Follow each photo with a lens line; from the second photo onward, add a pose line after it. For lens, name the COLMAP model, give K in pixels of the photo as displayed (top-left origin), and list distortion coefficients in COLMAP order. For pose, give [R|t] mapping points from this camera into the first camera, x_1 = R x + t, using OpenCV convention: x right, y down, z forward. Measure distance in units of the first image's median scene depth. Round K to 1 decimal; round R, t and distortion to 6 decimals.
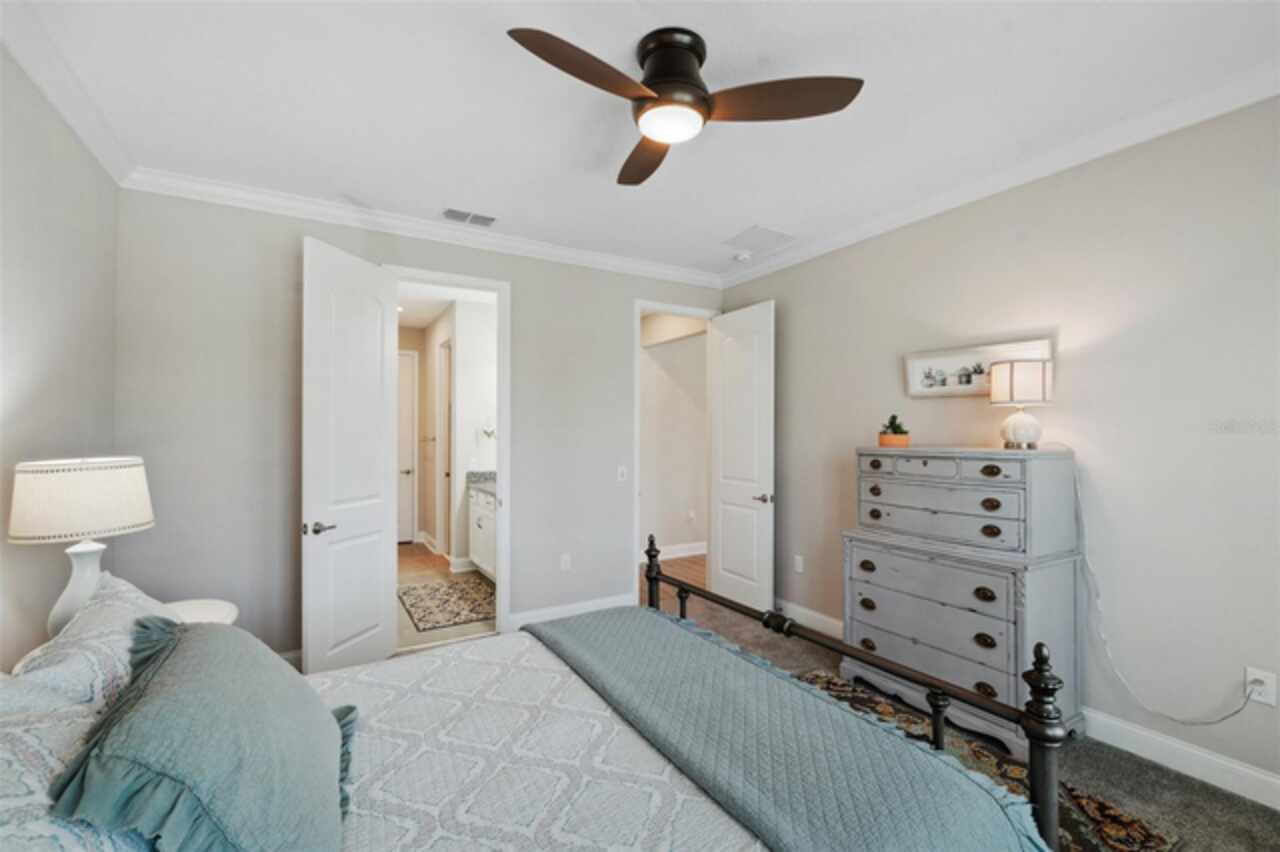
lens RADIAL K [[553.3, 0, 651.9], [0, 553.3, 433.1], [0, 0, 1]] dist [0.000331, 0.000084]
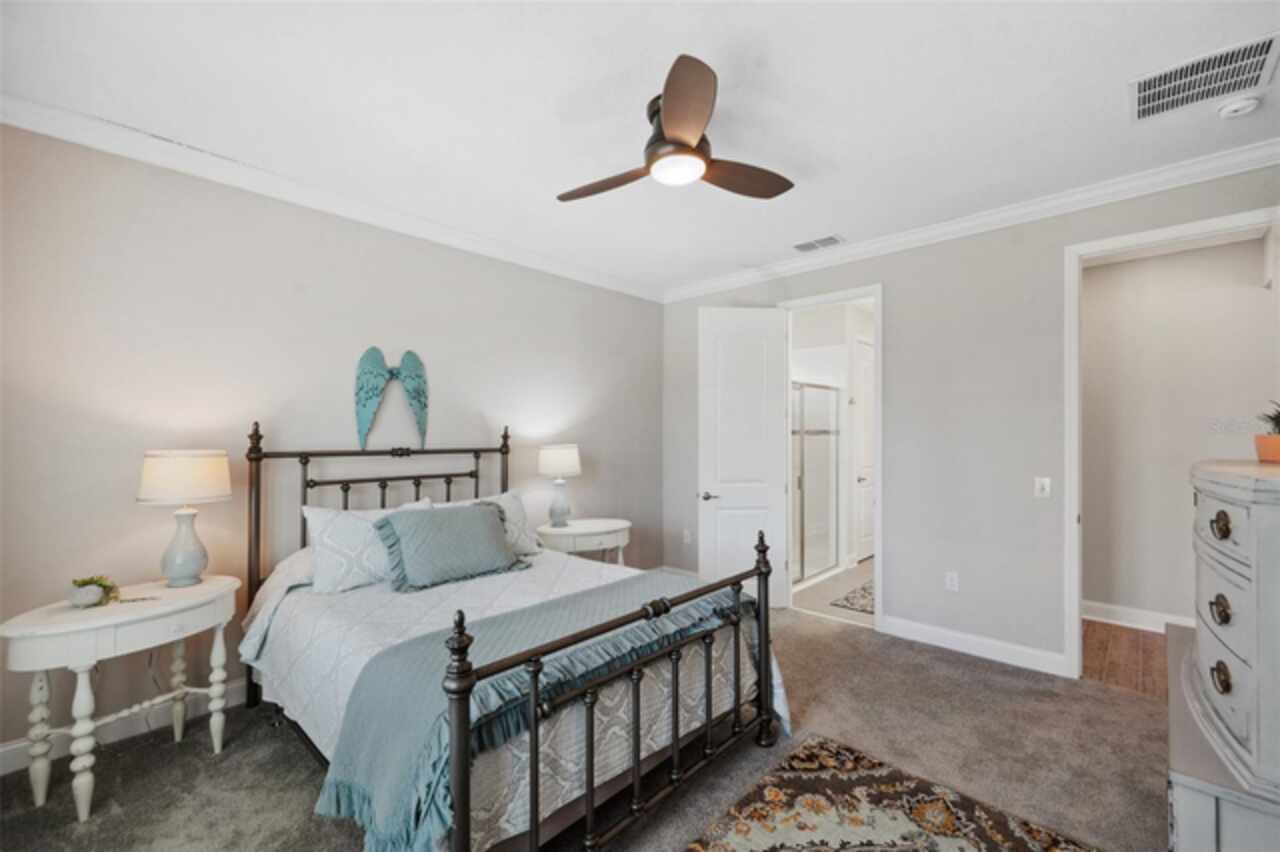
lens RADIAL K [[555.3, 0, 650.5], [0, 555.3, 428.8], [0, 0, 1]] dist [0.024197, 0.000066]
pose [[0.251522, -0.008988, -0.967810, 0.676954], [0.002066, 0.999960, -0.008750, -0.000601], [0.967850, 0.000202, 0.251530, 0.373655]]
